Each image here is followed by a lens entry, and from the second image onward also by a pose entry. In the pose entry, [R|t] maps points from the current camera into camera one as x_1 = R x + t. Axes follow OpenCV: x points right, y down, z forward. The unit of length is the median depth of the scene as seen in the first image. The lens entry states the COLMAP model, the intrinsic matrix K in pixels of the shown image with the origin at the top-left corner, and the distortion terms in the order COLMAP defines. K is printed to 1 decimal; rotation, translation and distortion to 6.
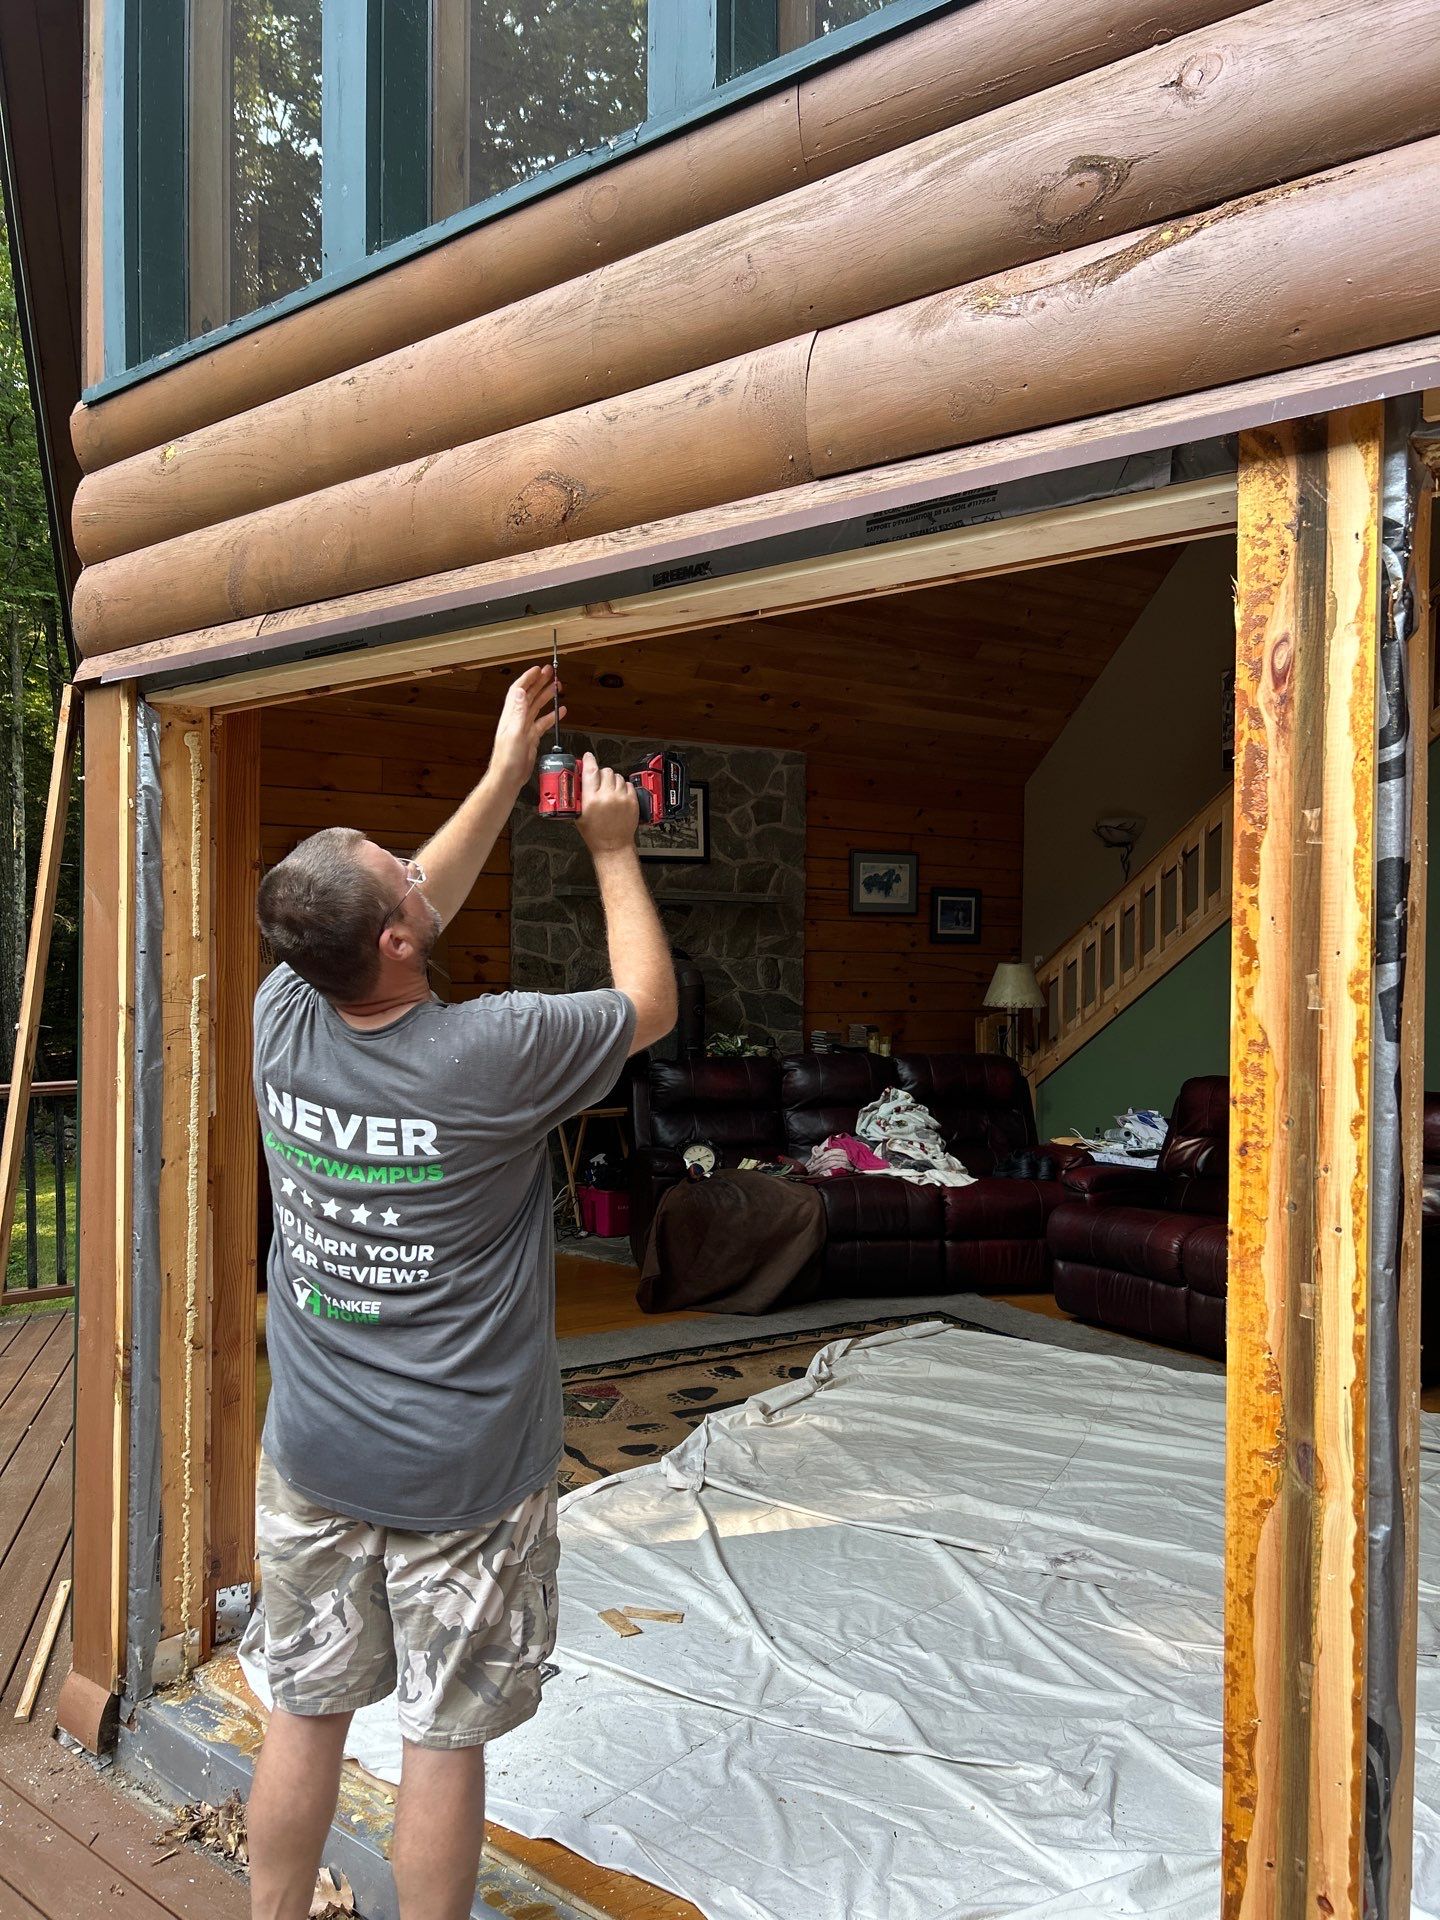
lens RADIAL K [[1443.6, 0, 727.6], [0, 1443.6, 954.4], [0, 0, 1]] dist [0.039274, -0.041145]
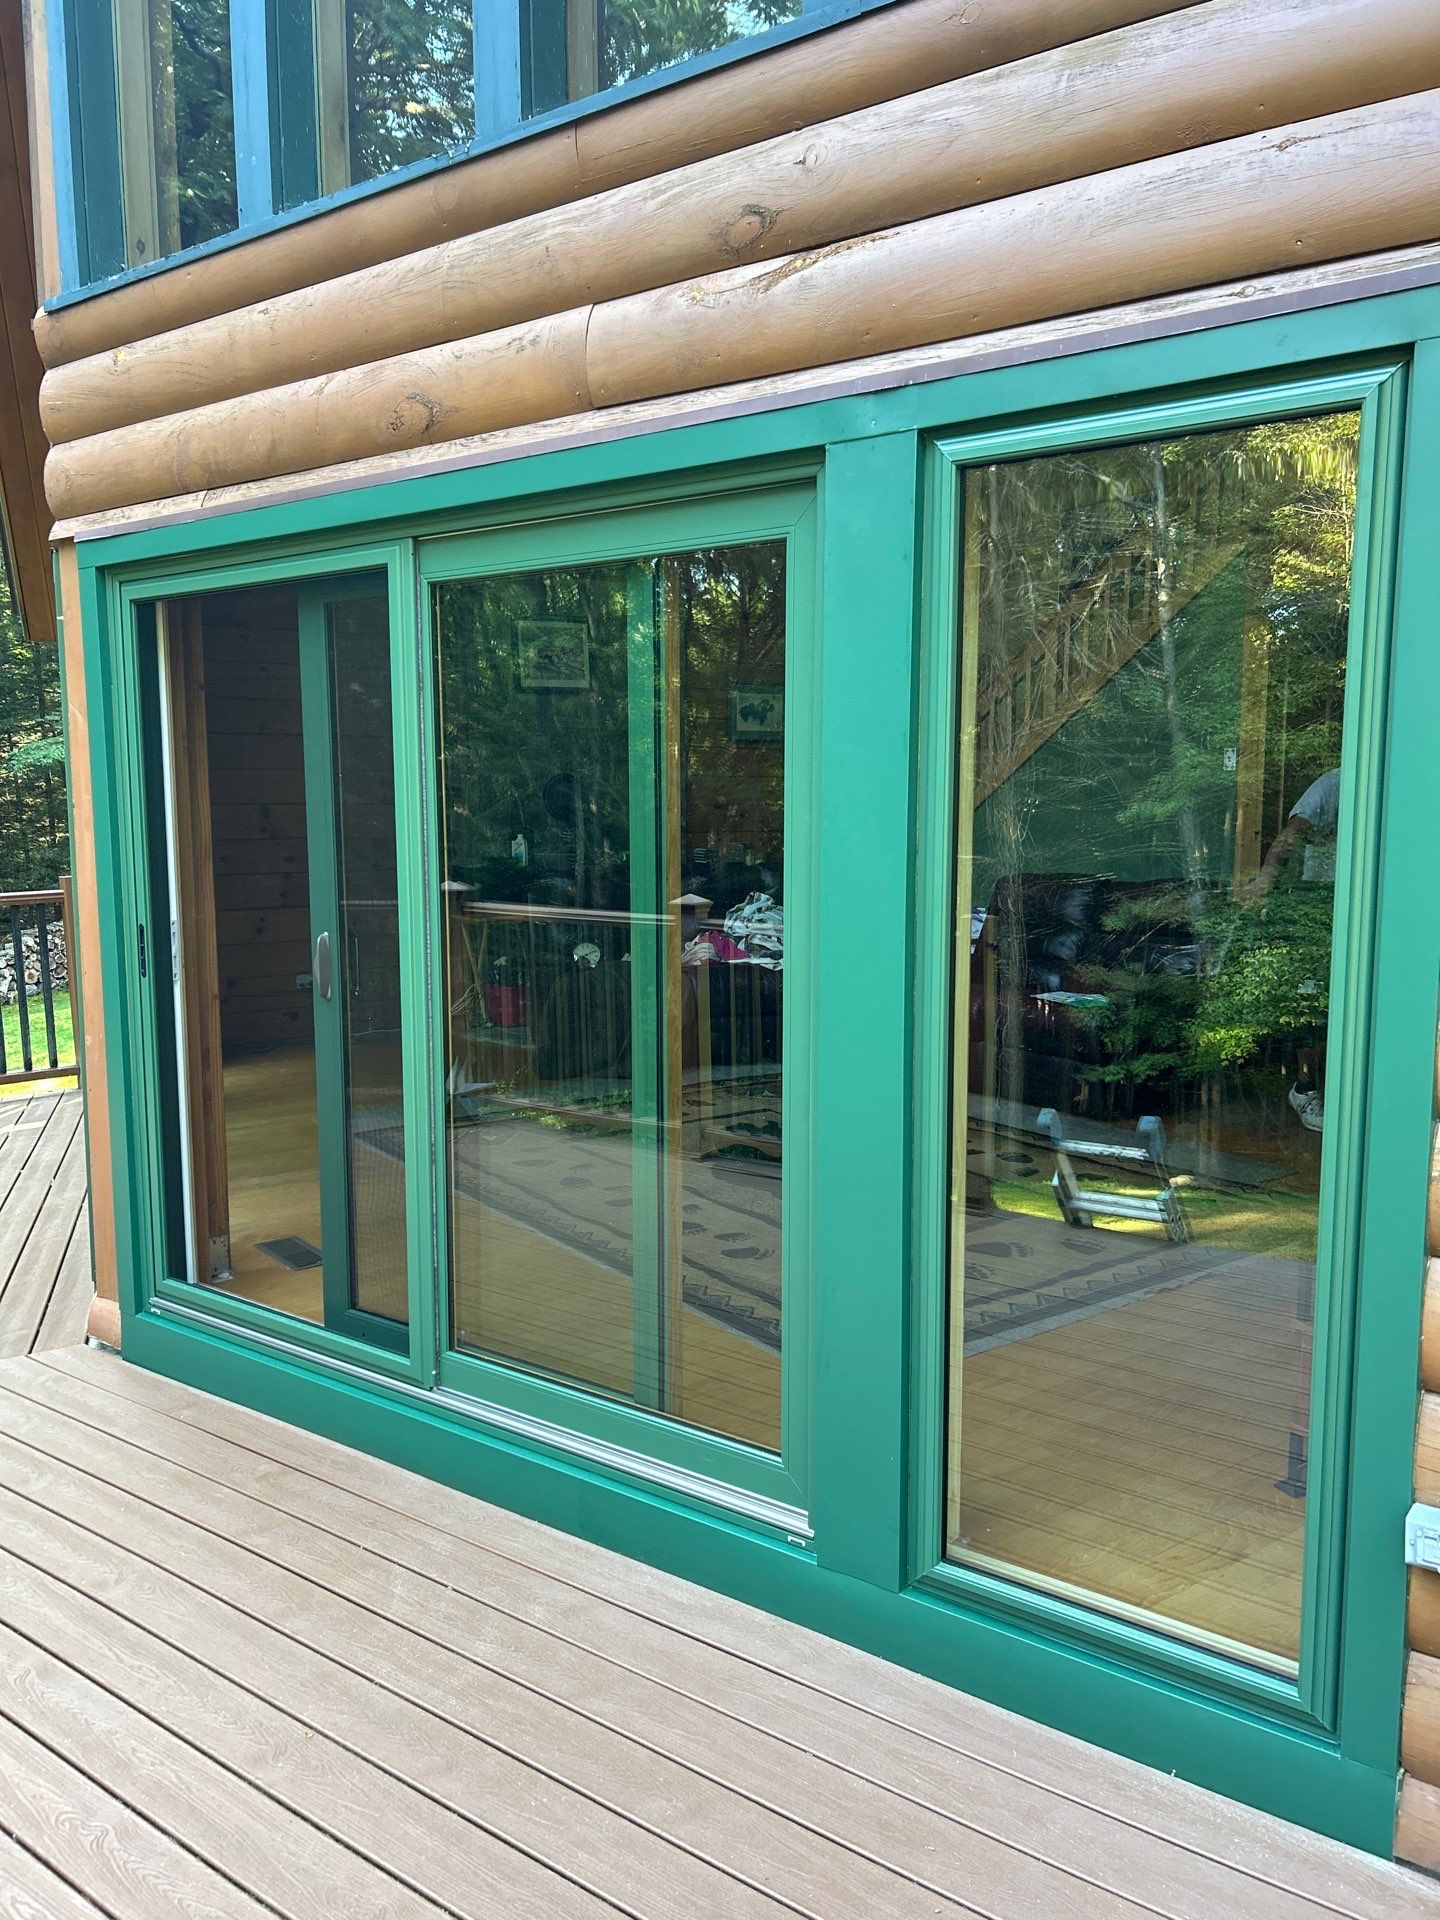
lens RADIAL K [[1443.6, 0, 713.2], [0, 1443.6, 967.0], [0, 0, 1]] dist [0.039274, -0.041145]
pose [[0.998819, -0.016877, 0.045562, 0.085222], [0.011409, 0.992983, 0.117707, 0.052548], [-0.047229, -0.117048, 0.992003, -0.441701]]
